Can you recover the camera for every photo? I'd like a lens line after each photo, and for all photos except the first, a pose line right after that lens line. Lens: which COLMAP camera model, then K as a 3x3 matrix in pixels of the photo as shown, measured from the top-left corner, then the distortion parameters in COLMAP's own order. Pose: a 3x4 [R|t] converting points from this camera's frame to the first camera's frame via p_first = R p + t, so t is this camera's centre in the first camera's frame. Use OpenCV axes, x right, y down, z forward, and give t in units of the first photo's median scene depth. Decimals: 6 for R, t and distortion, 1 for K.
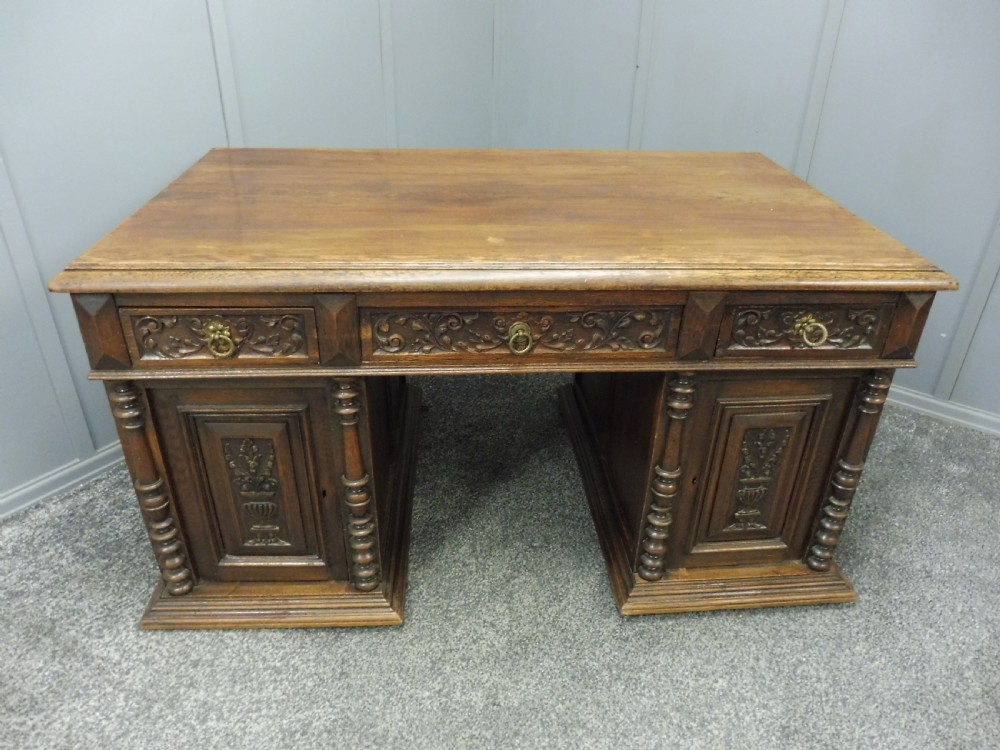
lens RADIAL K [[732.1, 0, 500.6], [0, 732.1, 380.0], [0, 0, 1]] dist [-0.074897, 0.039019]
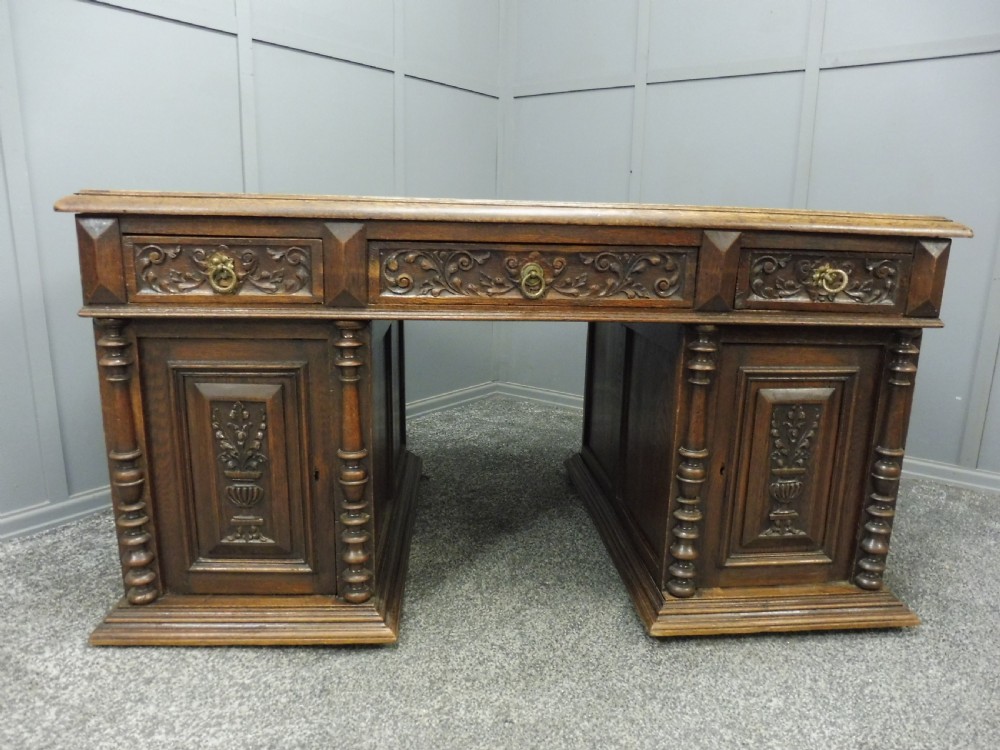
lens RADIAL K [[732.1, 0, 501.6], [0, 732.1, 376.4], [0, 0, 1]] dist [-0.074897, 0.039019]
pose [[0.999975, 0.000083, 0.007133, -0.018763], [0.001975, 0.957608, -0.288066, 0.297551], [-0.006854, 0.288073, 0.957584, 0.095809]]
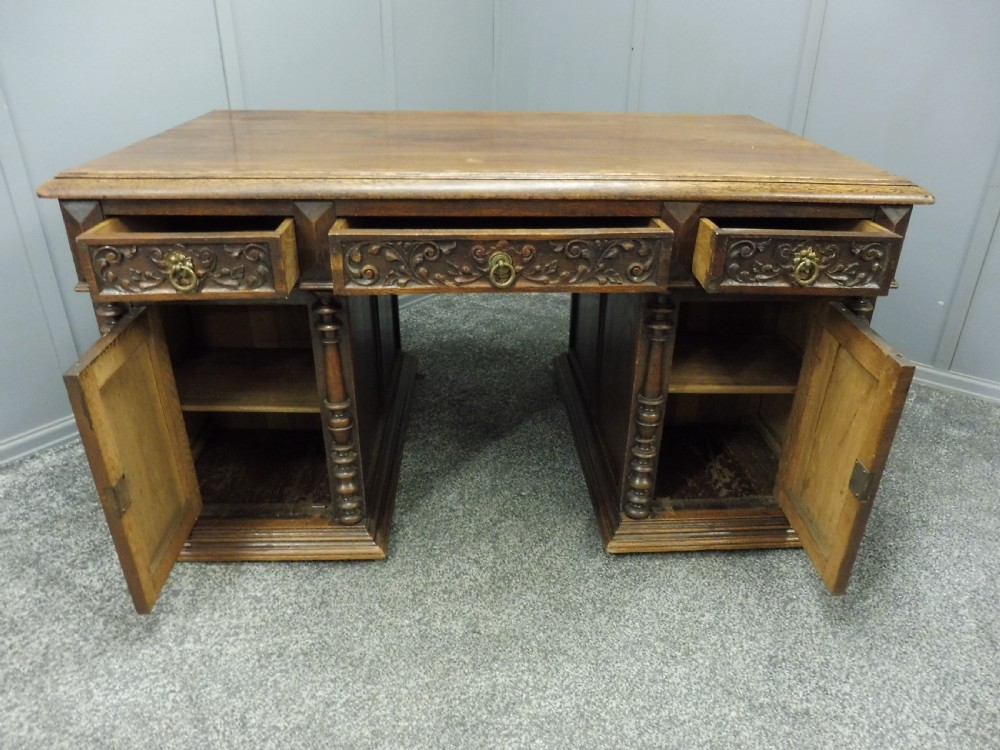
lens RADIAL K [[732.1, 0, 502.0], [0, 732.1, 380.1], [0, 0, 1]] dist [-0.074897, 0.039019]
pose [[0.999781, 0.000869, -0.020899, 0.047390], [-0.001863, 0.998865, -0.047599, 0.147354], [0.020834, 0.047627, 0.998648, -0.001926]]
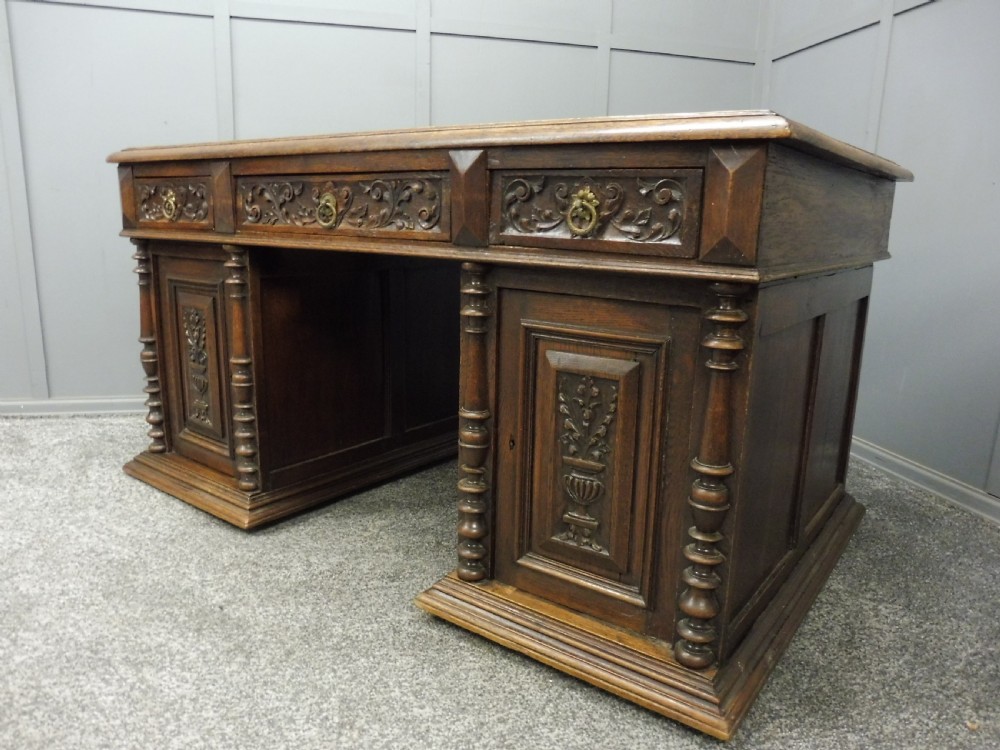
lens RADIAL K [[732.1, 0, 509.6], [0, 732.1, 379.9], [0, 0, 1]] dist [-0.074897, 0.039019]
pose [[0.765411, 0.141477, -0.627798, 0.761616], [-0.329959, 0.923825, -0.194098, 0.234027], [0.552515, 0.355713, 0.753788, 0.406167]]
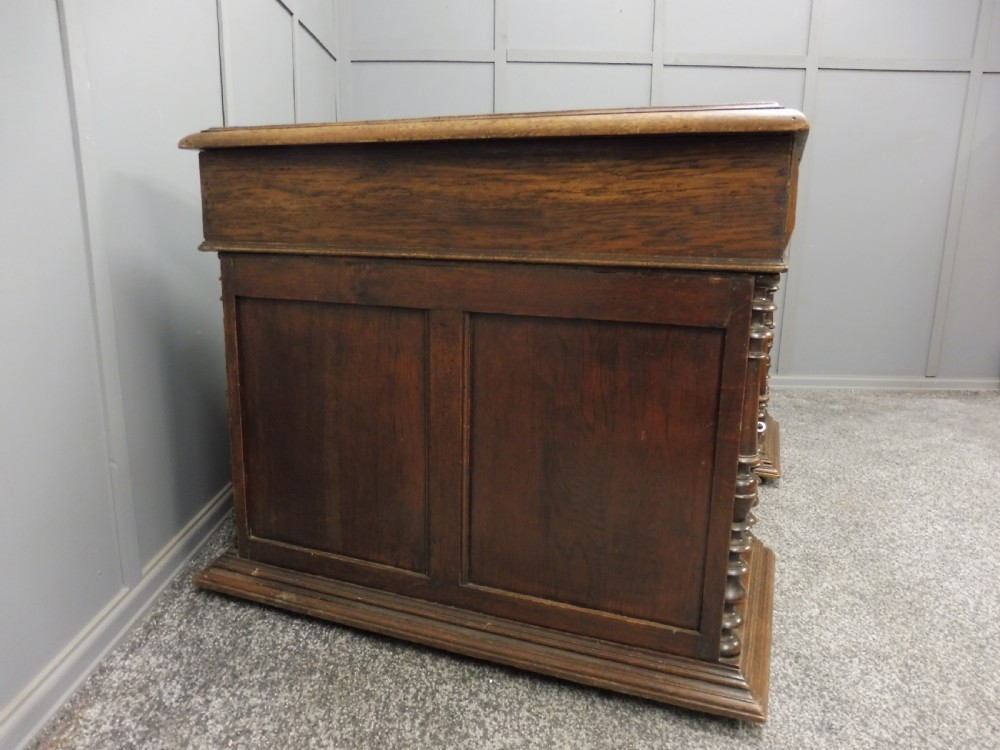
lens RADIAL K [[725.3, 0, 503.5], [0, 725.3, 382.7], [0, 0, 1]] dist [-0.049721, -0.003561]
pose [[0.802826, -0.141883, 0.579085, -0.882789], [0.291932, 0.940421, -0.174311, 0.196004], [-0.519852, 0.308995, 0.796414, 0.382028]]
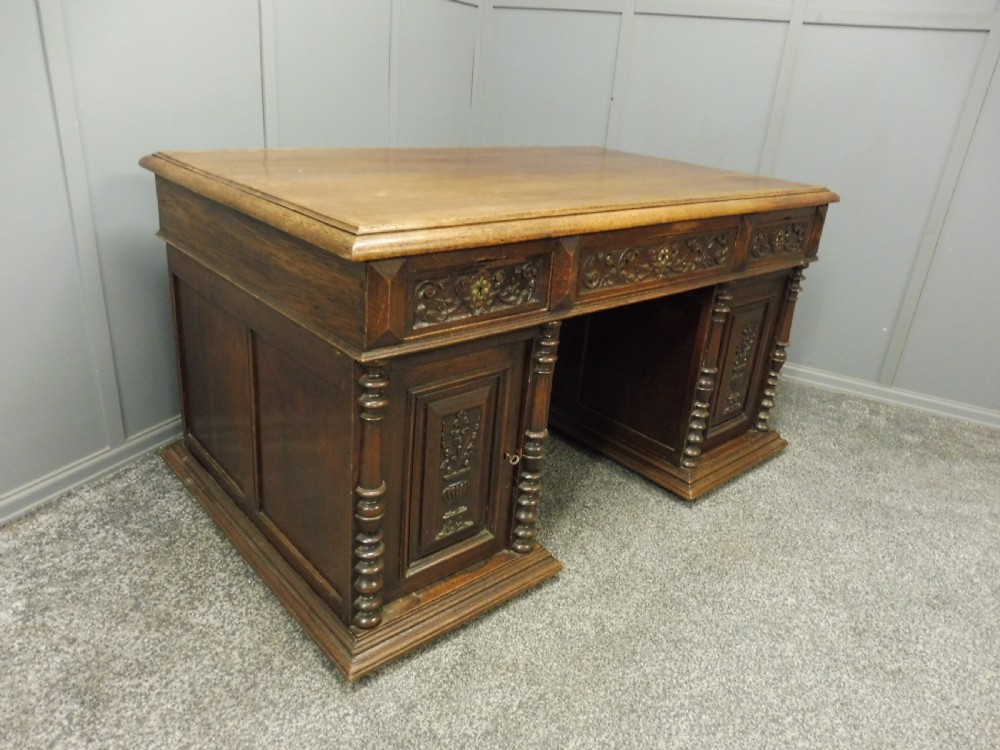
lens RADIAL K [[732.1, 0, 498.9], [0, 732.1, 383.1], [0, 0, 1]] dist [-0.074897, 0.039019]
pose [[0.983466, -0.016304, 0.180356, -0.335236], [0.032098, 0.995864, -0.085003, 0.165762], [-0.178224, 0.089387, 0.979922, -0.046049]]
